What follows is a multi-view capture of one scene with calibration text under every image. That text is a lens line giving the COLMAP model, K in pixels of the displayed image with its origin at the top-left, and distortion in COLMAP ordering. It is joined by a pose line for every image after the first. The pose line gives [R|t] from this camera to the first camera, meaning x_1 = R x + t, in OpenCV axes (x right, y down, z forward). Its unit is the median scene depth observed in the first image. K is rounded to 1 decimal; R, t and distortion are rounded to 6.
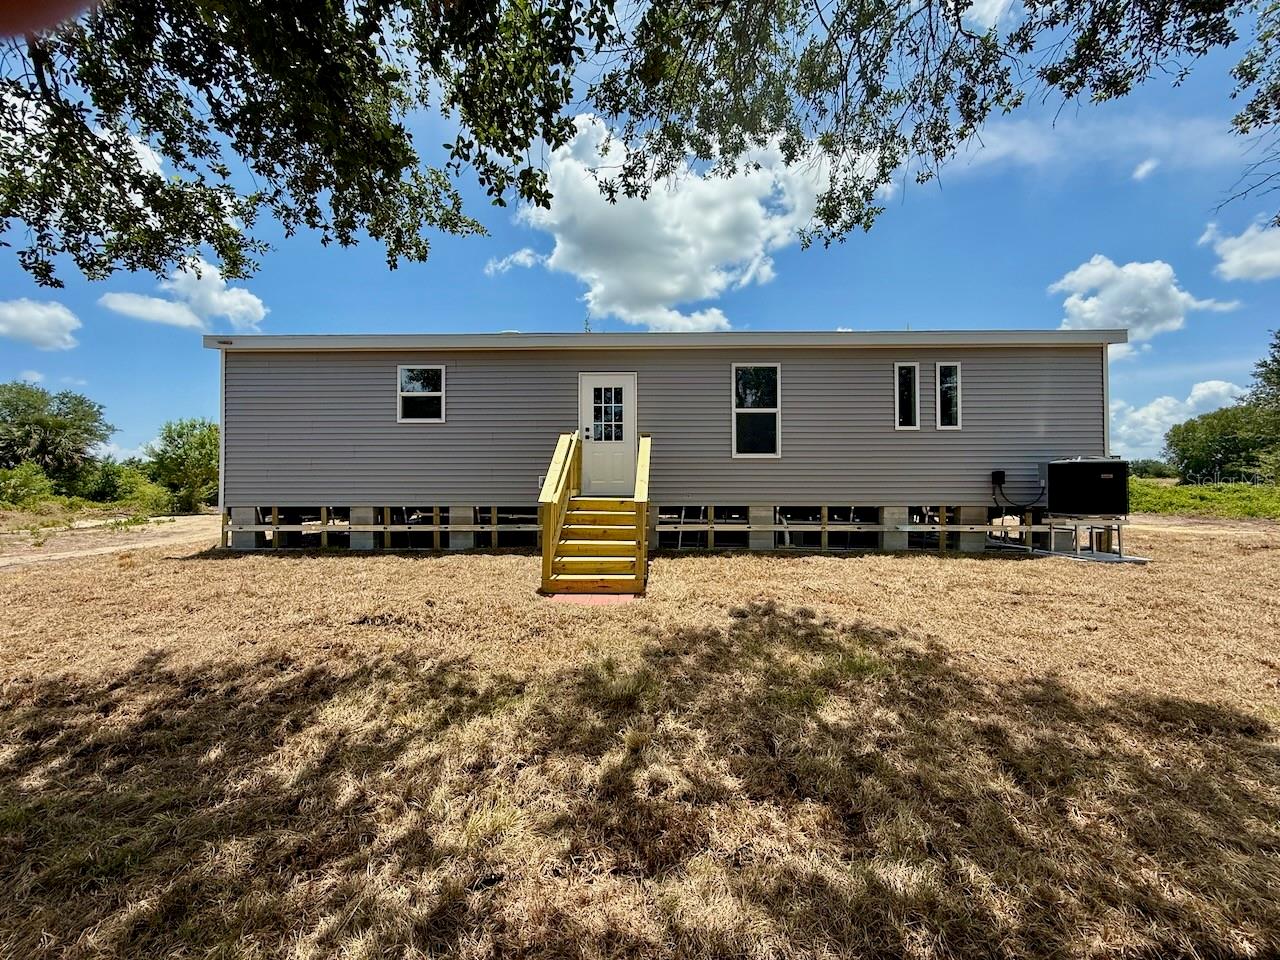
lens RADIAL K [[514.1, 0, 632.5], [0, 514.1, 485.0], [0, 0, 1]] dist [0.001124, 0.000541]
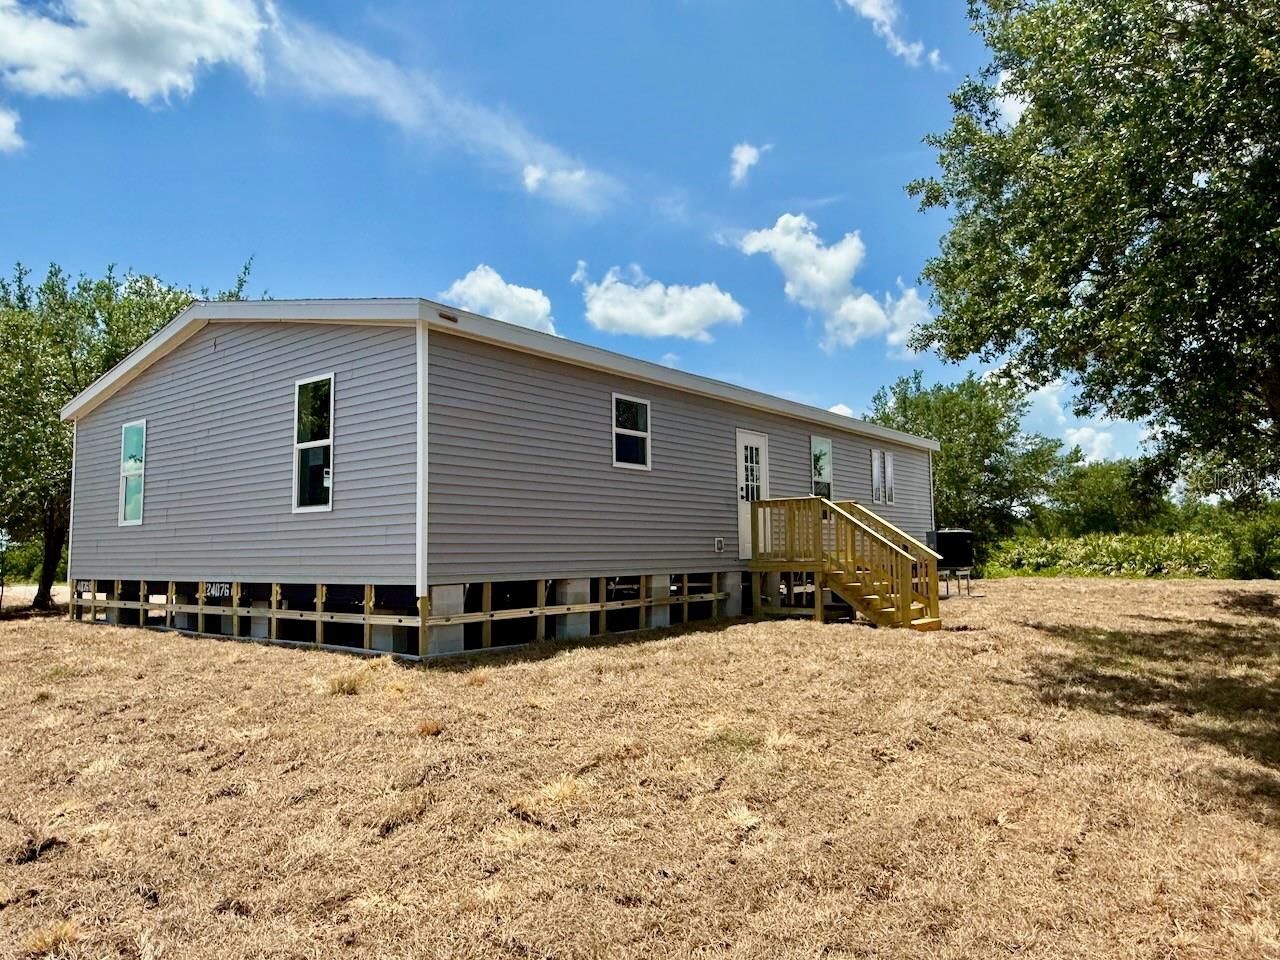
lens RADIAL K [[871.4, 0, 644.1], [0, 871.4, 472.4], [0, 0, 1]] dist [-0.023366, 0.014217]
pose [[0.587699, 0.067997, 0.806218, -1.507467], [0.000841, 0.996410, -0.084651, -0.003040], [-0.809080, 0.050427, 0.585532, 0.210132]]
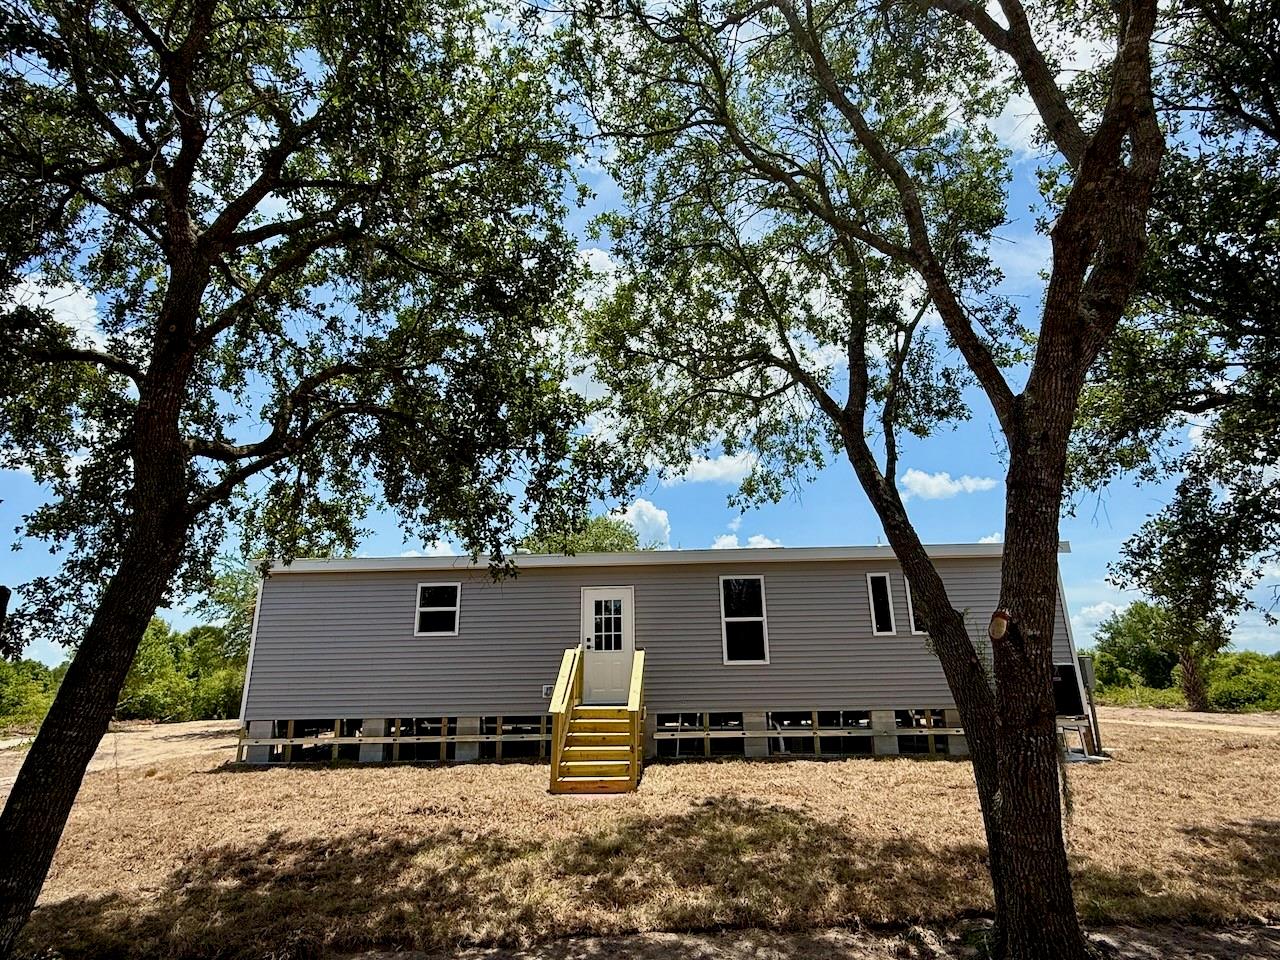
lens RADIAL K [[677.3, 0, 637.3], [0, 677.3, 483.4], [0, 0, 1]] dist [0.002116, -0.000235]
pose [[0.999665, -0.020795, -0.015389, 0.043197], [0.015636, 0.959583, -0.280992, -0.022002], [0.020610, 0.280658, 0.959587, -0.464535]]
